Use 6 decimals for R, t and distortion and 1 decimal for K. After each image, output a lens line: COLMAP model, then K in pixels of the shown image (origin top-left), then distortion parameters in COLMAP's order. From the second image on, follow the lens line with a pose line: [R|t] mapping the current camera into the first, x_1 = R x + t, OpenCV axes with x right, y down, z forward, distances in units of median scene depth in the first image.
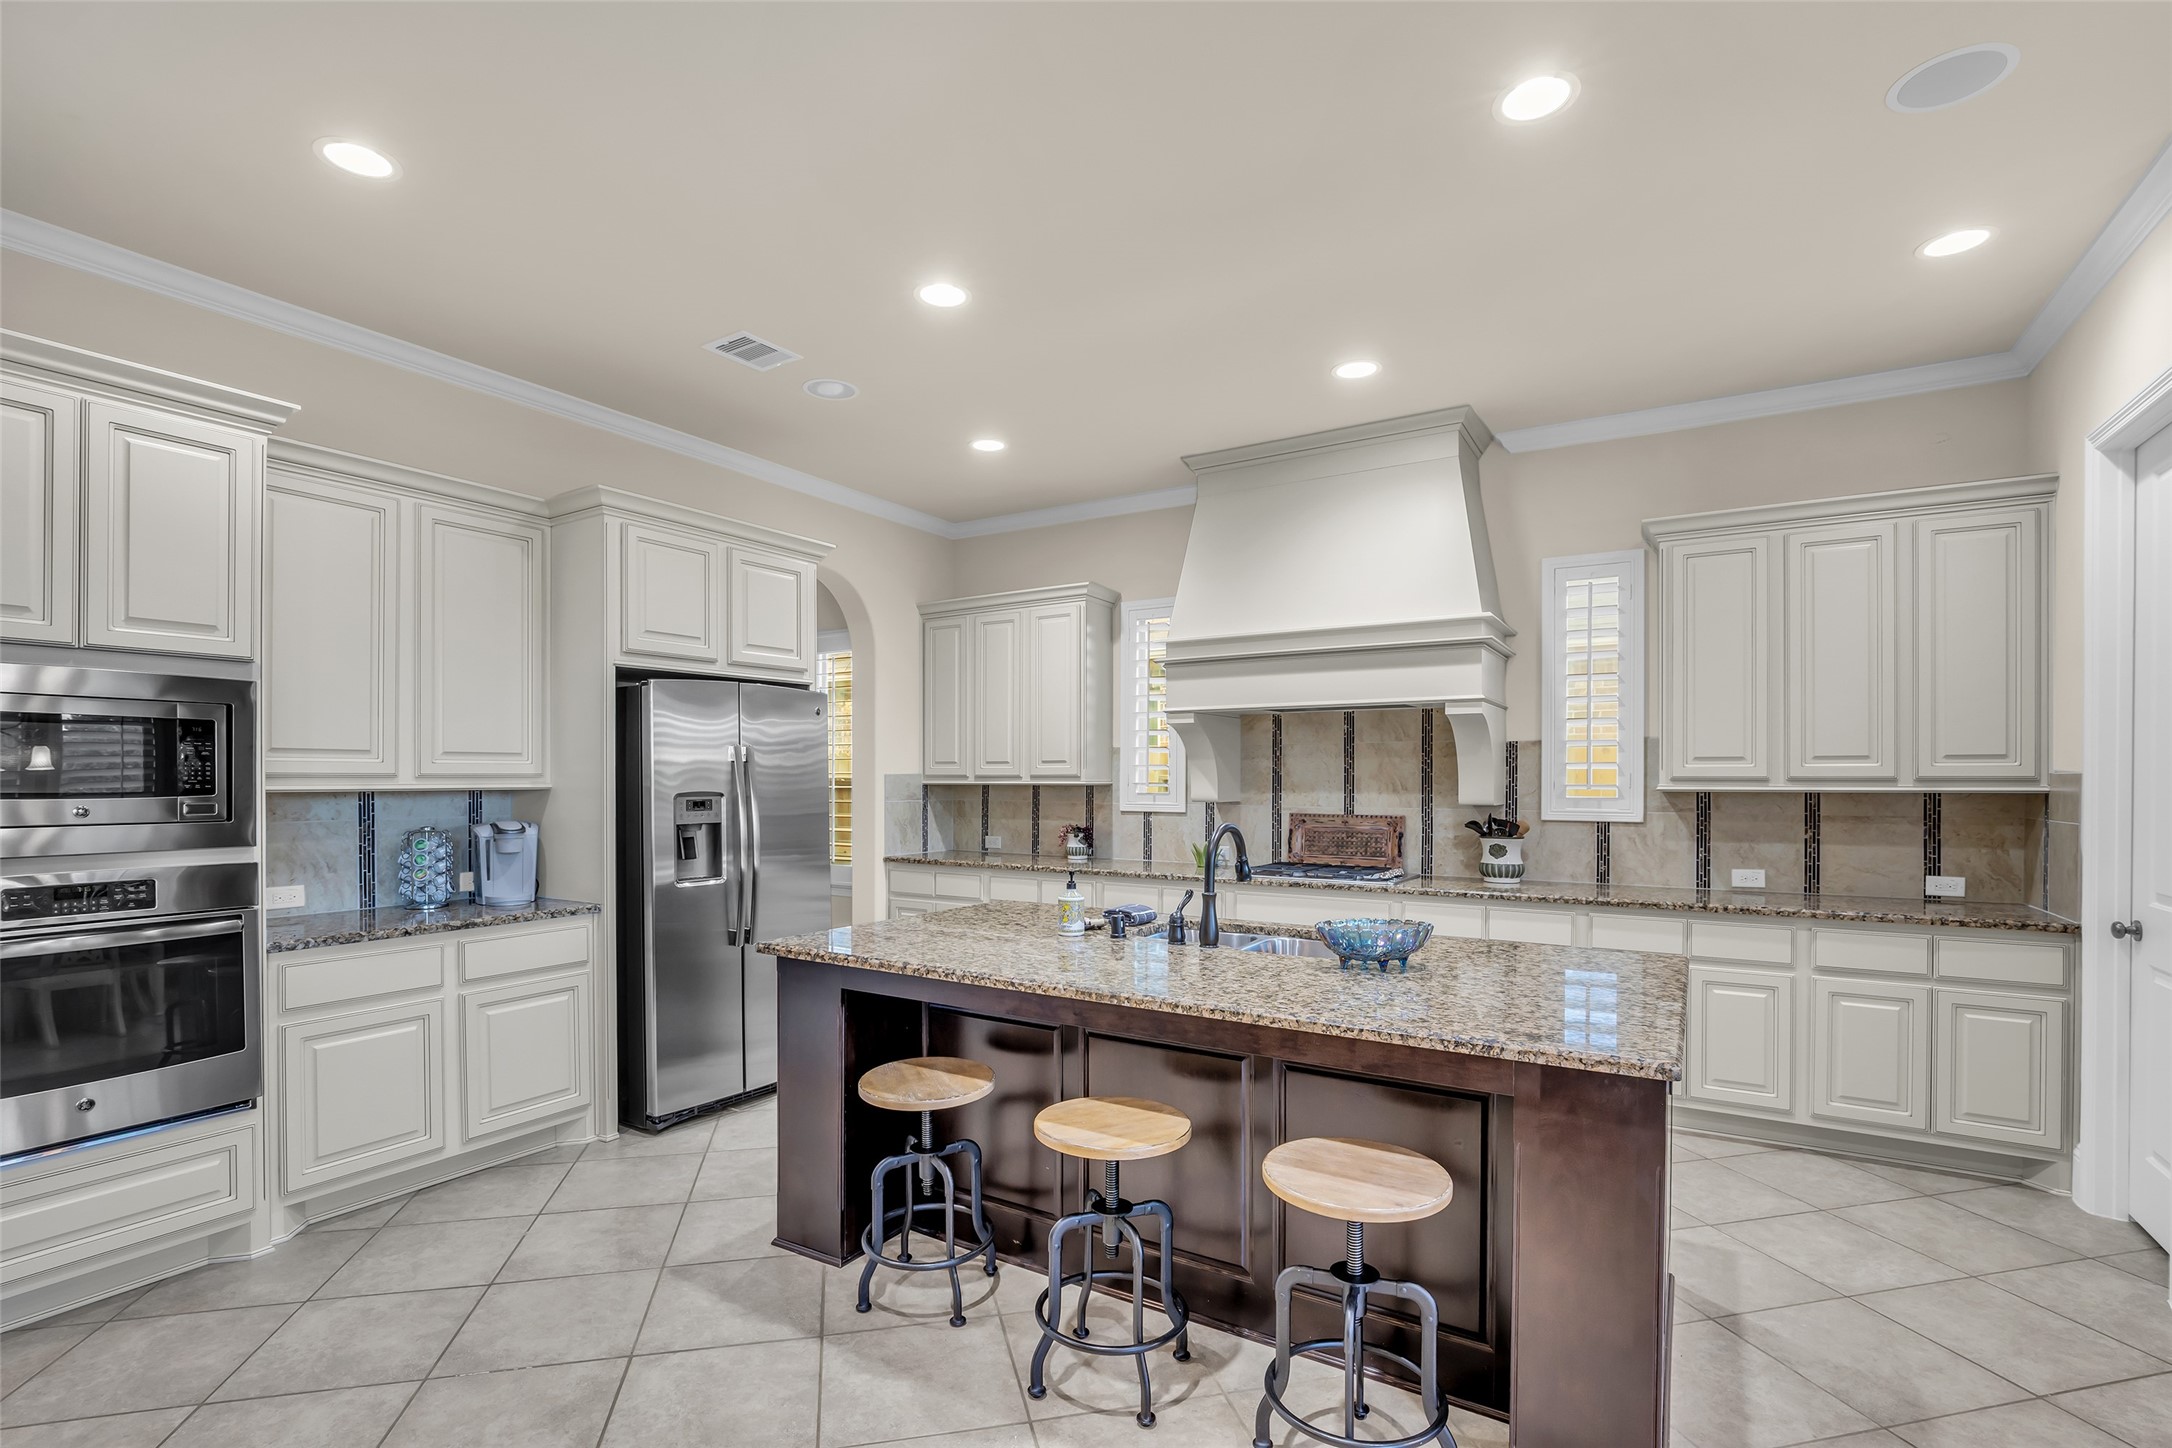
lens RADIAL K [[1000.7, 0, 1083.6], [0, 1000.7, 758.9], [0, 0, 1]] dist [-0.028251, 0.009021]
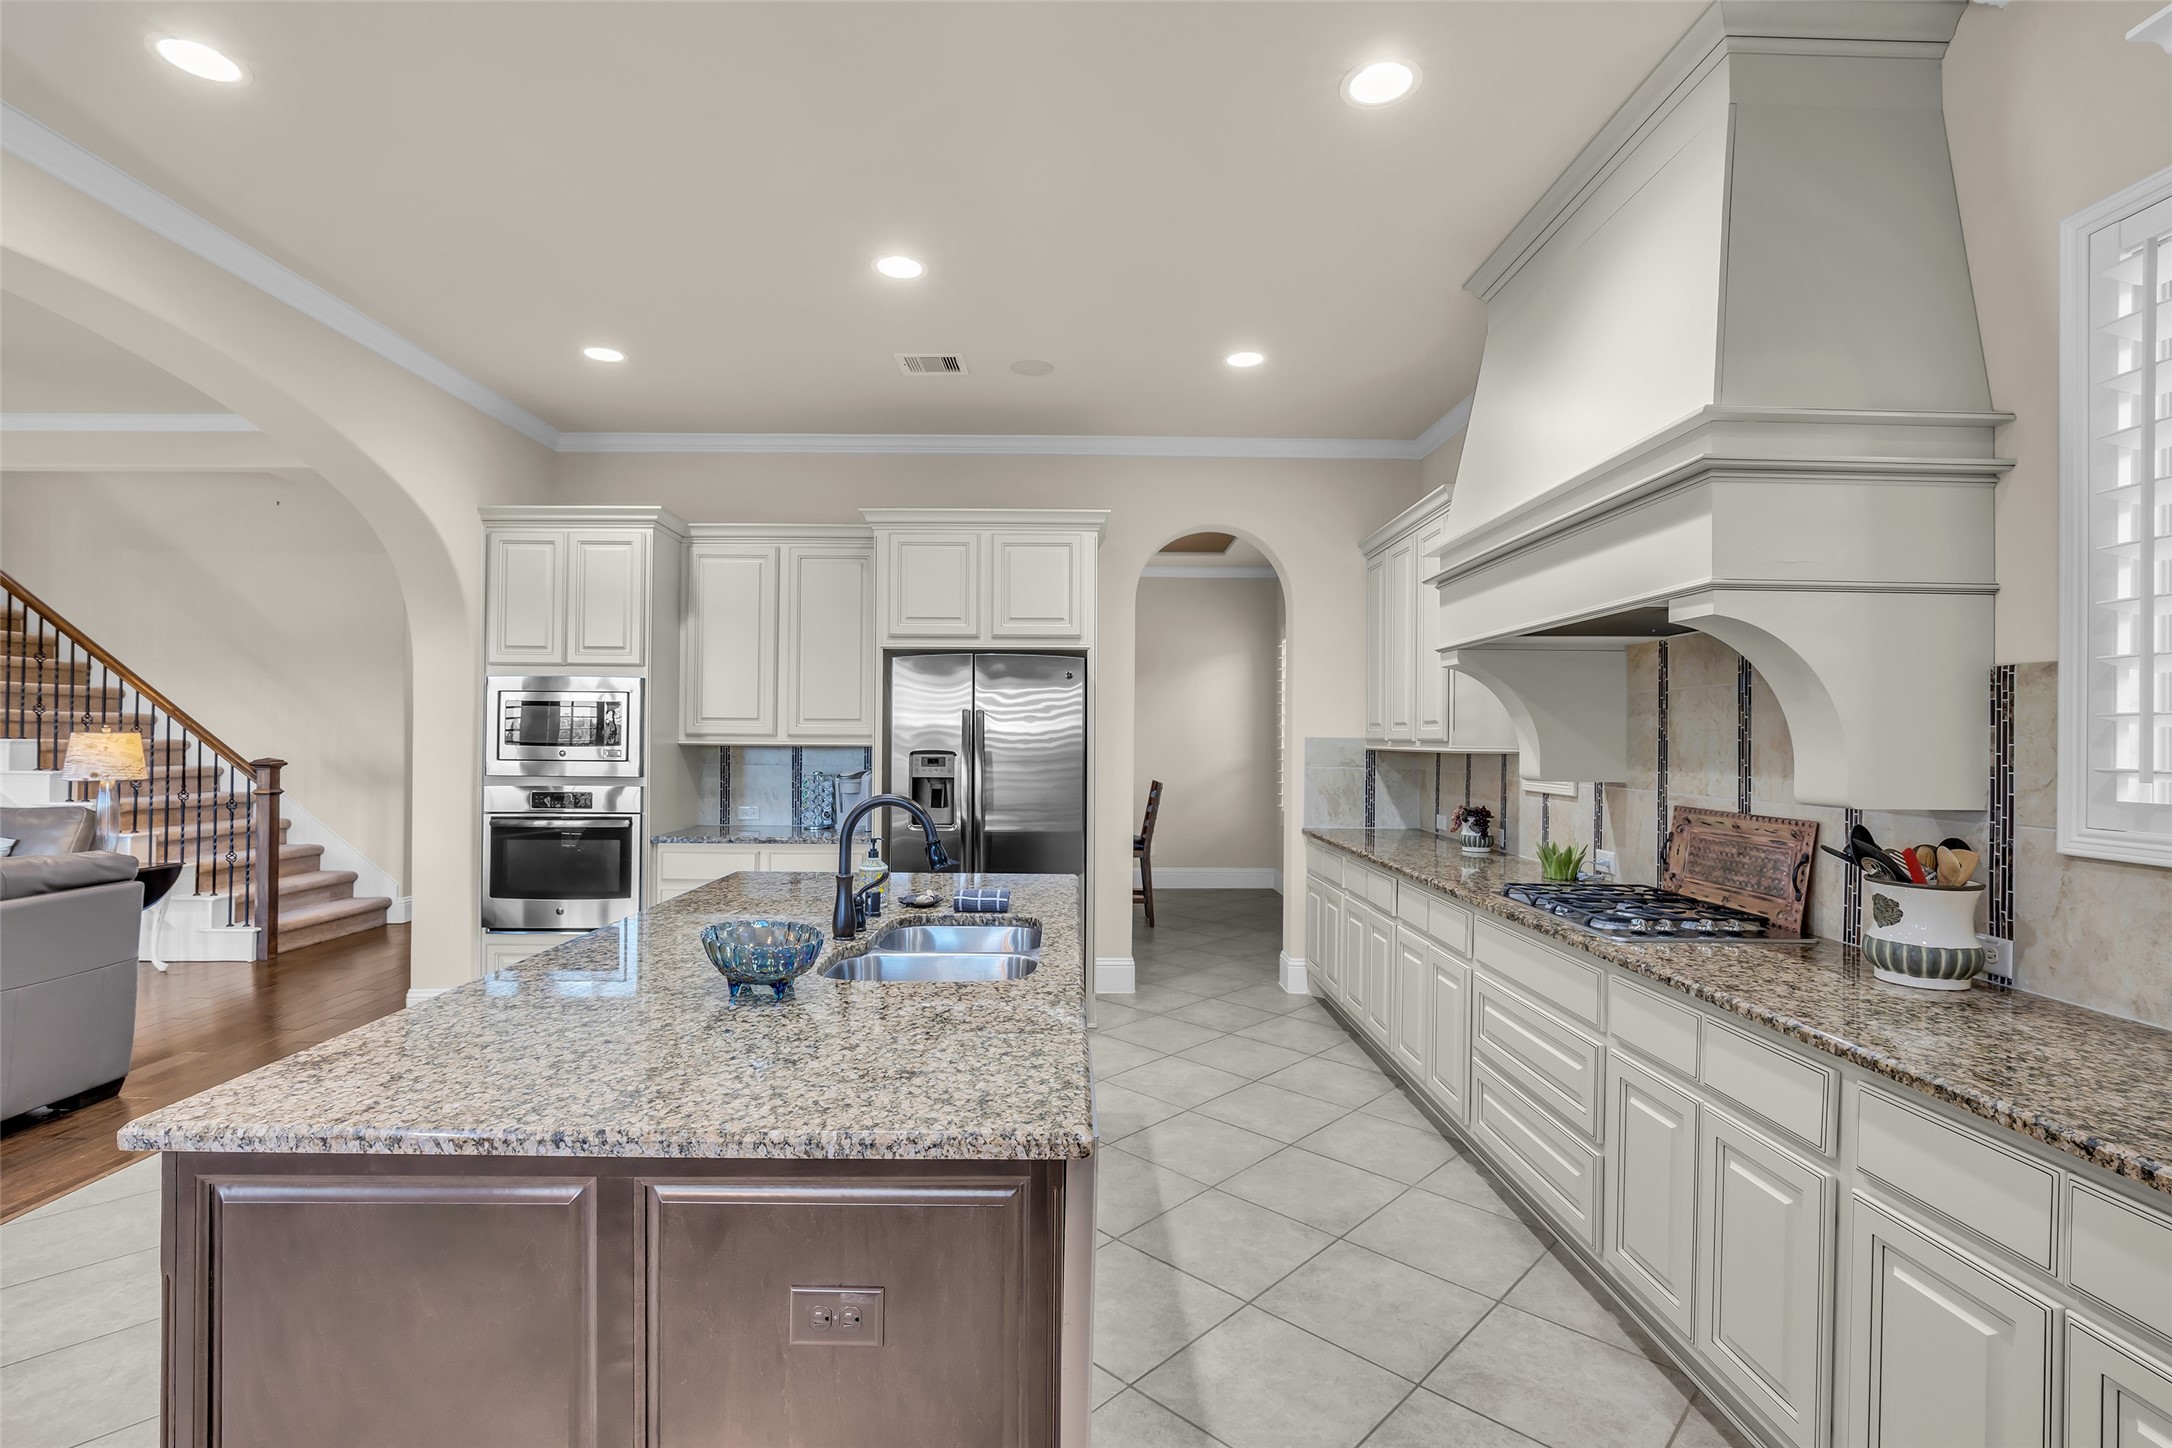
lens RADIAL K [[999.3, 0, 1080.6], [0, 999.3, 750.2], [0, 0, 1]] dist [-0.027043, 0.009216]
pose [[0.535932, 0.015495, -0.844119, 0.717750], [0.006468, 0.999727, 0.022457, 0.008413], [0.844236, -0.017495, 0.535685, 0.544738]]
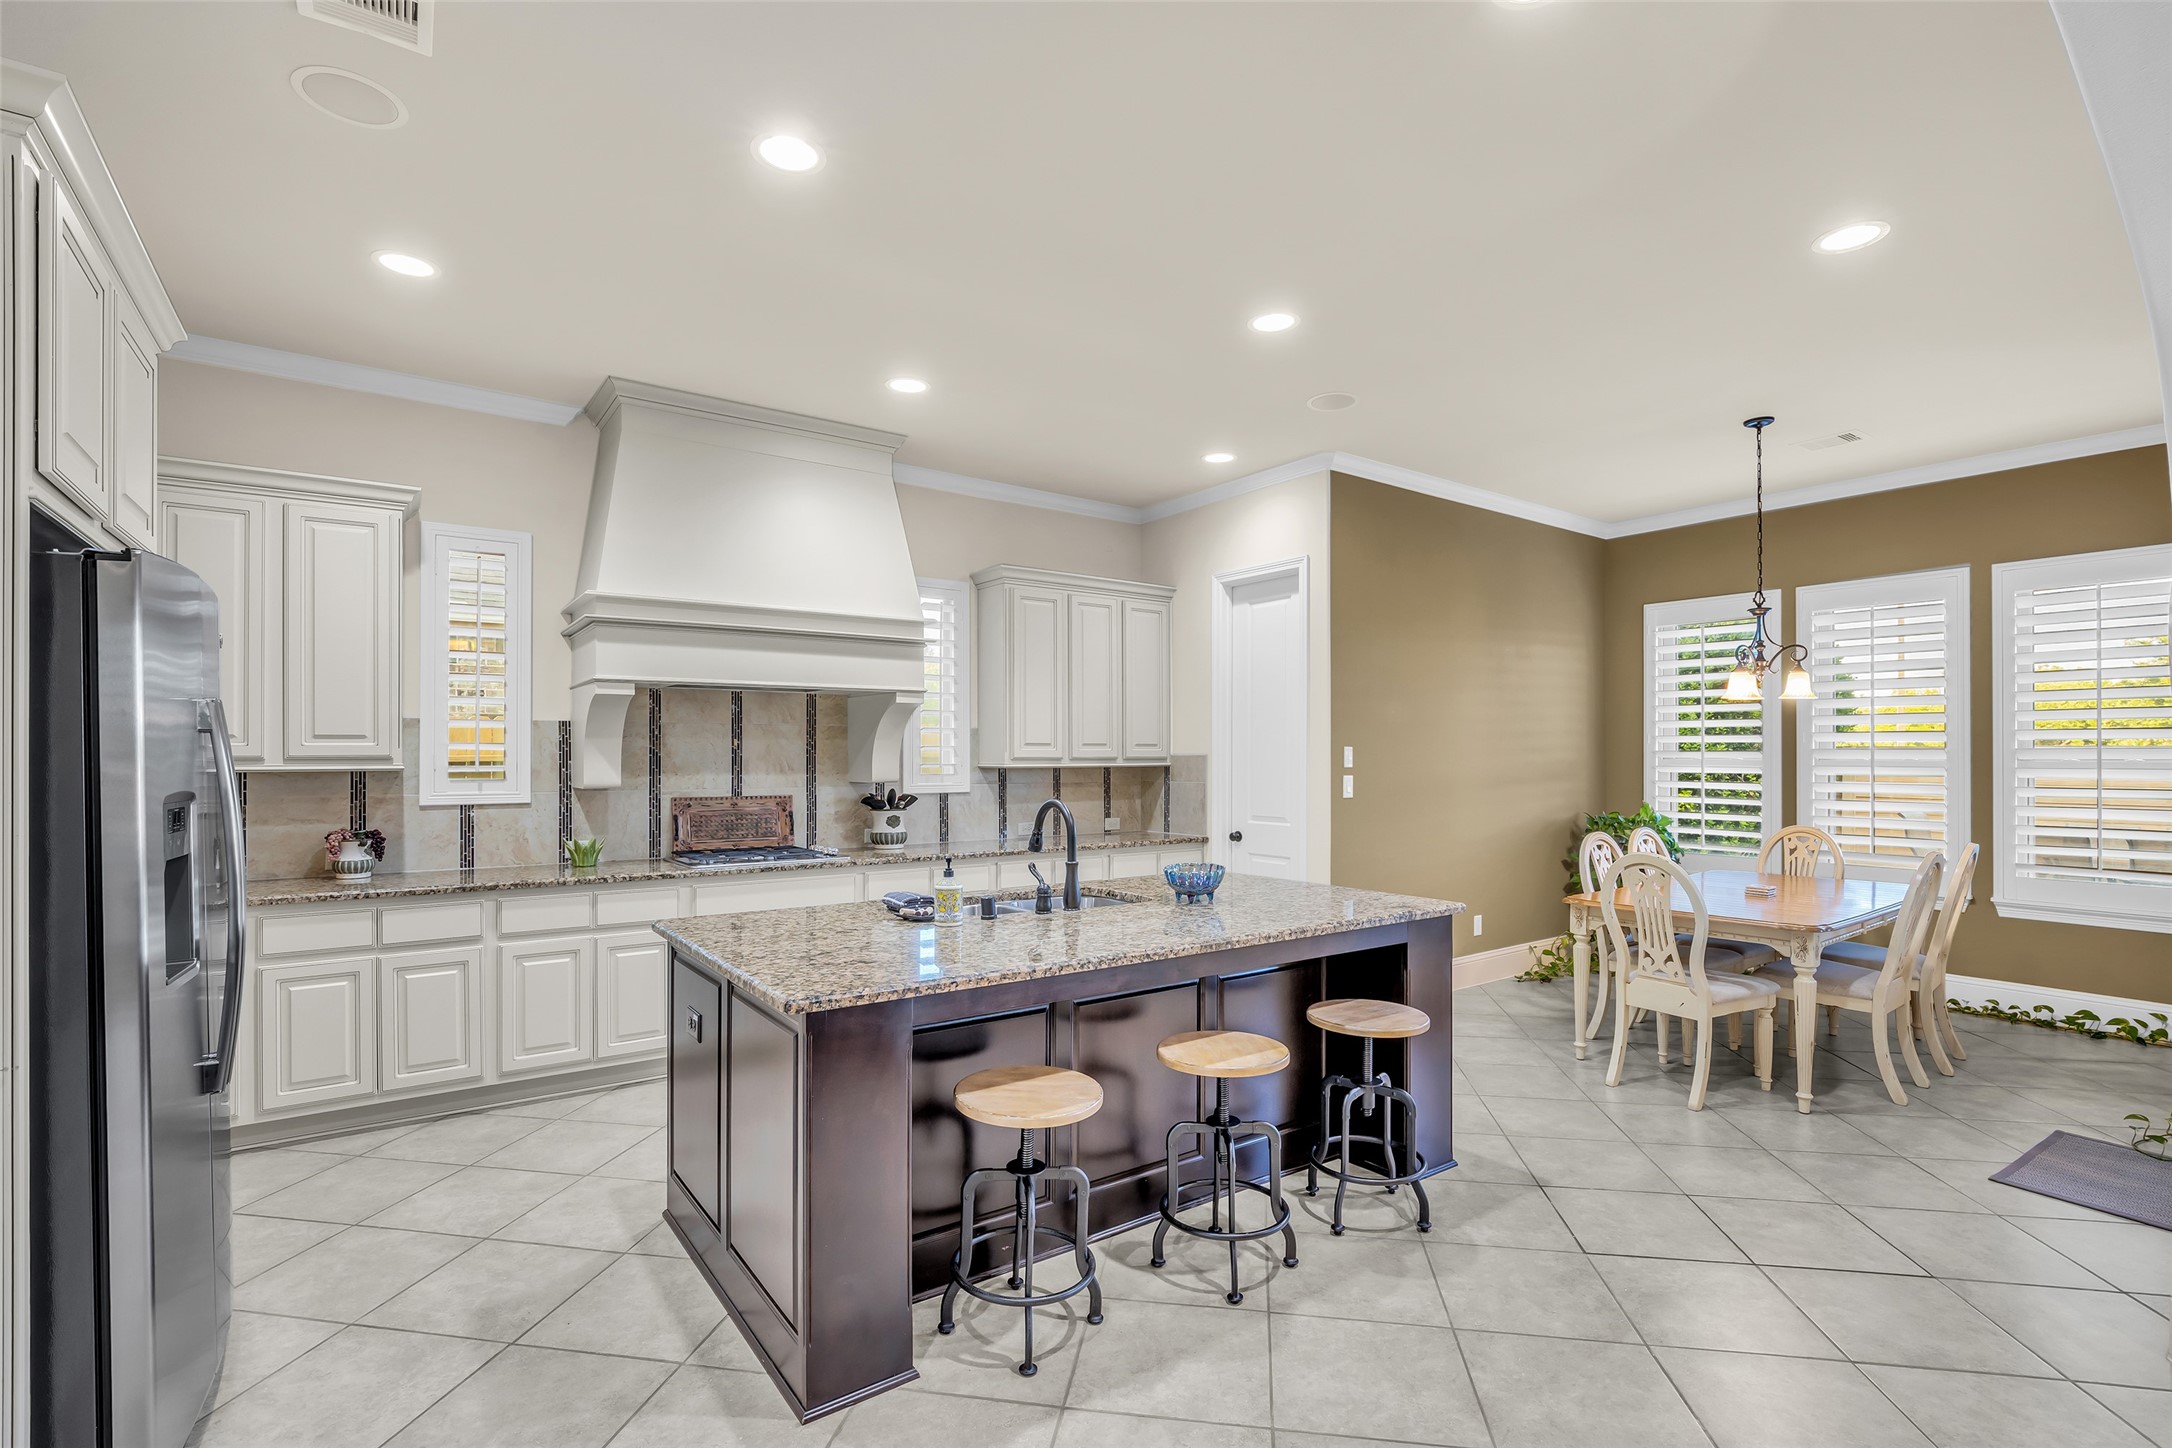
lens RADIAL K [[999.3, 0, 1080.6], [0, 999.3, 750.2], [0, 0, 1]] dist [-0.027043, 0.009216]
pose [[0.384729, 0.003754, 0.923022, -0.685087], [-0.014139, 0.999898, 0.001827, 0.005523], [-0.922921, -0.013753, 0.384743, 0.427789]]
